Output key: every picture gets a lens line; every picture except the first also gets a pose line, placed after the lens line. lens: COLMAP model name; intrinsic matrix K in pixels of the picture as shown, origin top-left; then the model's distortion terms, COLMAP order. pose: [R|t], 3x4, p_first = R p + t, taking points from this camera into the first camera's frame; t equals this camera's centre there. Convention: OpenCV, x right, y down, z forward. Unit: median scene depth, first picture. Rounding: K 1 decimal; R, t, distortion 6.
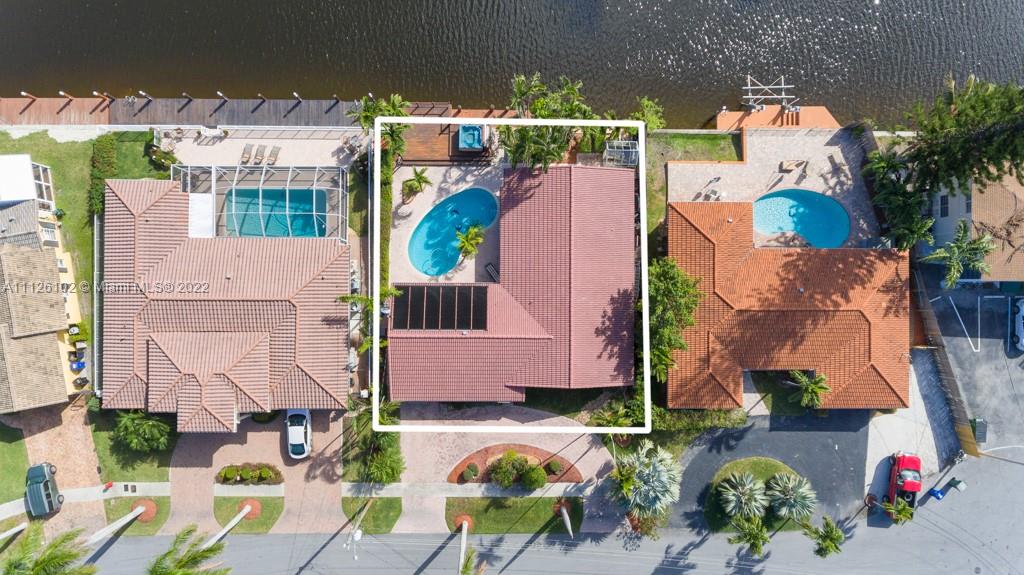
lens RADIAL K [[610.4, 0, 512.0], [0, 610.4, 287.5], [0, 0, 1]] dist [-0.004058, 0.002879]
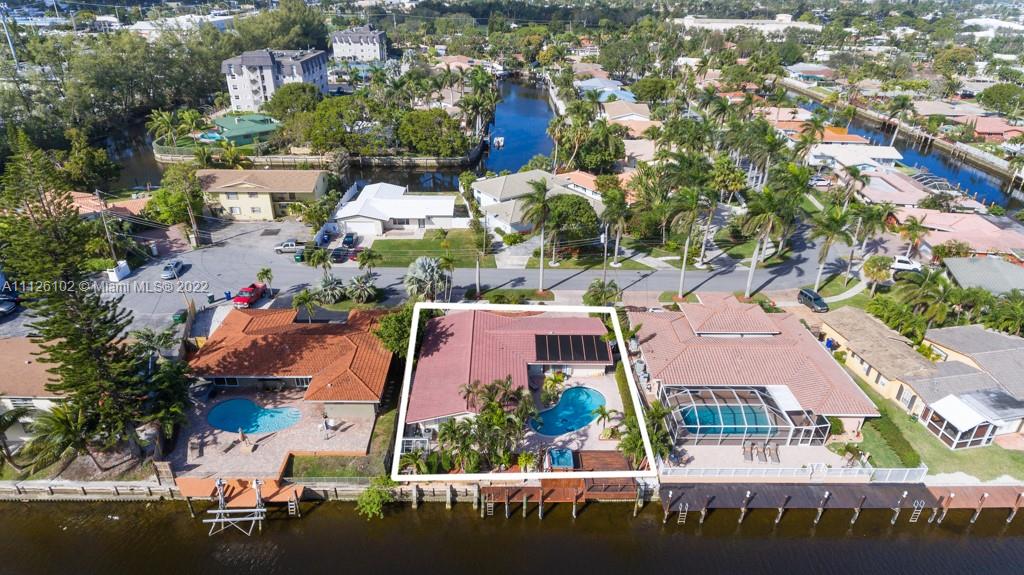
lens RADIAL K [[610.4, 0, 512.0], [0, 610.4, 287.5], [0, 0, 1]] dist [-0.004058, 0.002879]
pose [[-0.999264, -0.021246, -0.031936, 0.050349], [-0.019385, -0.438705, 0.898422, -1.012543], [-0.033099, 0.898380, 0.437970, 0.300617]]
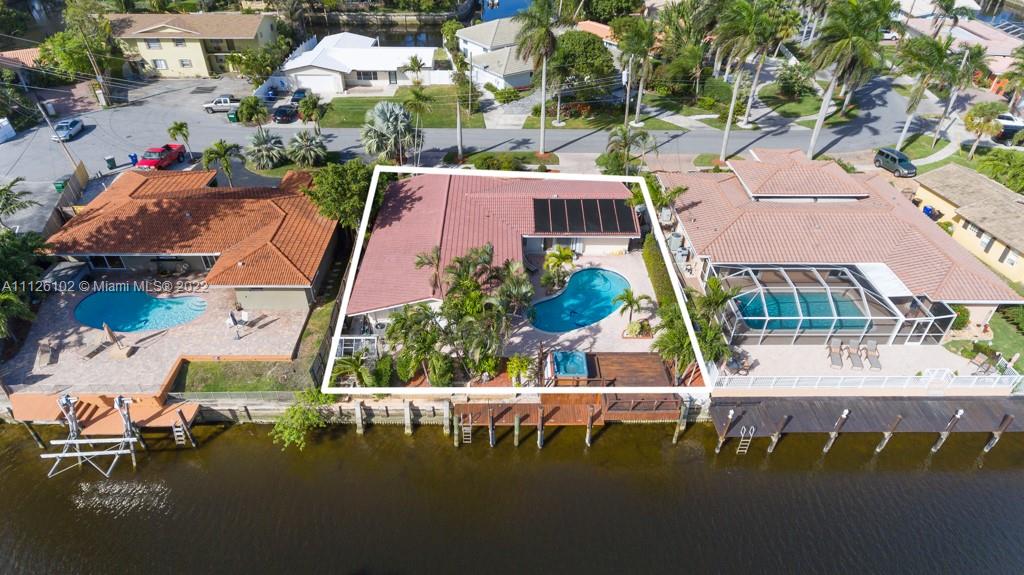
lens RADIAL K [[610.4, 0, 512.0], [0, 610.4, 287.5], [0, 0, 1]] dist [-0.004058, 0.002879]
pose [[-0.999450, -0.011451, -0.031133, 0.019913], [-0.019127, -0.567855, 0.822907, -0.758632], [-0.027102, 0.823049, 0.567323, 0.524754]]
